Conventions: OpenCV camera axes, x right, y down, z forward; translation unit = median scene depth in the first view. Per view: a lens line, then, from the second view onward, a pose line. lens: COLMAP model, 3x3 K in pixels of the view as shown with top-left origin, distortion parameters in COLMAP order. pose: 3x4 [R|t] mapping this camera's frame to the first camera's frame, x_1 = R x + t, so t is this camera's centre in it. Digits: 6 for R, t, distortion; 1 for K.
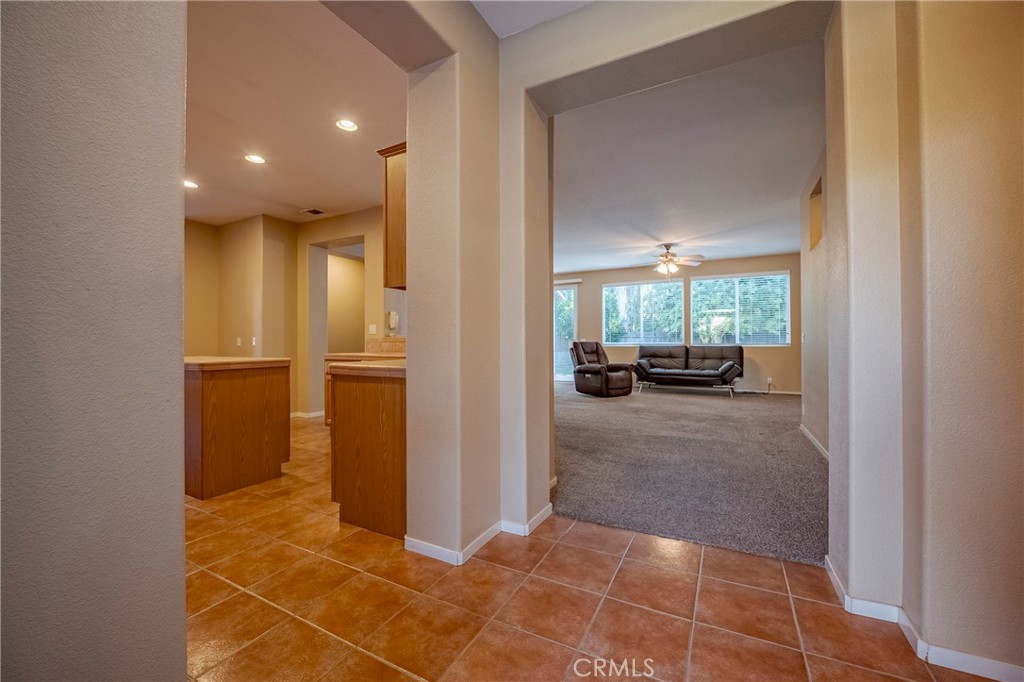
lens RADIAL K [[406.7, 0, 507.2], [0, 406.7, 340.2], [0, 0, 1]] dist [-0.014168, -0.000111]
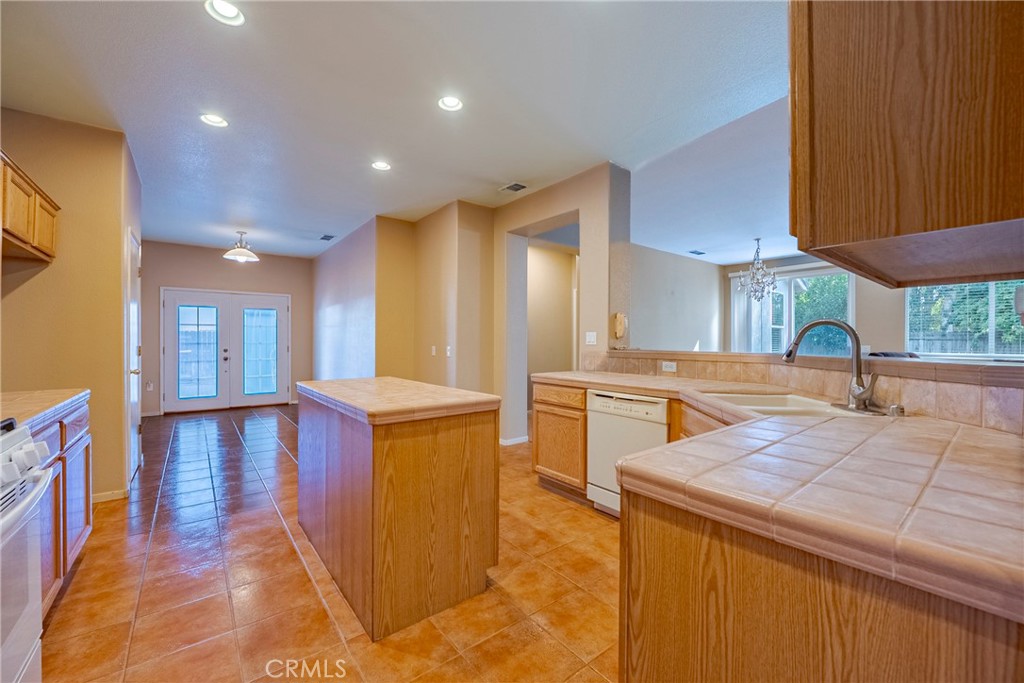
lens RADIAL K [[406.7, 0, 507.2], [0, 406.7, 340.7], [0, 0, 1]] dist [-0.014168, -0.000111]
pose [[0.915057, 0.006526, -0.403272, -0.249555], [-0.003686, 0.999963, 0.007819, -0.039762], [0.403308, -0.005669, 0.915047, 0.396912]]
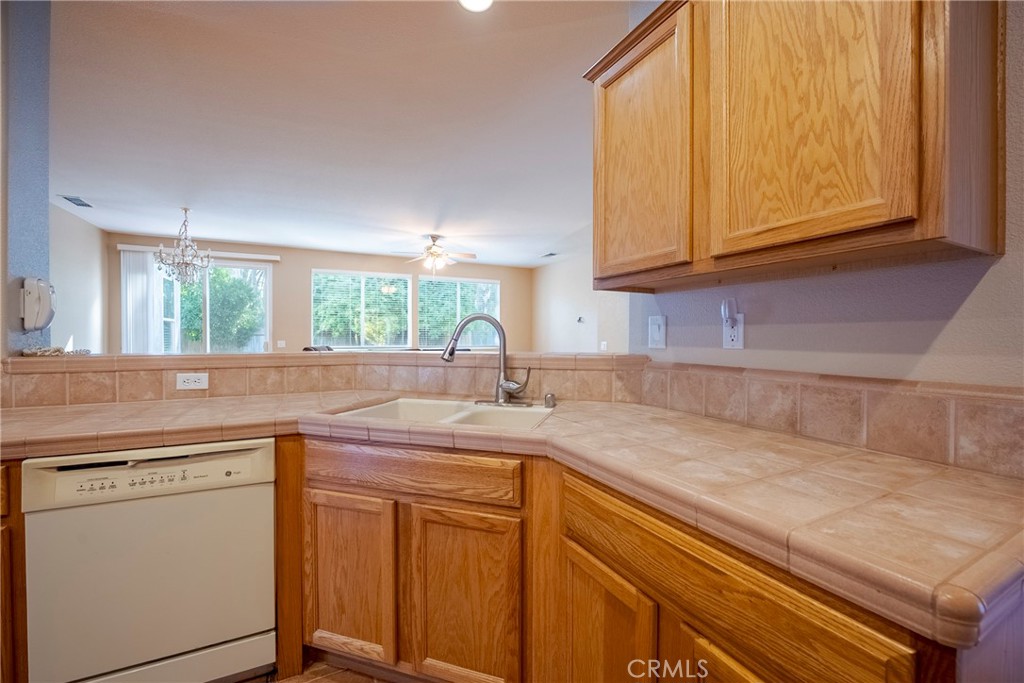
lens RADIAL K [[406.7, 0, 507.2], [0, 406.7, 340.7], [0, 0, 1]] dist [-0.014168, -0.000111]
pose [[0.569220, -0.001778, 0.822183, -0.463280], [-0.009611, 0.999915, 0.008816, -0.037342], [-0.822129, -0.012921, 0.569154, 0.708142]]
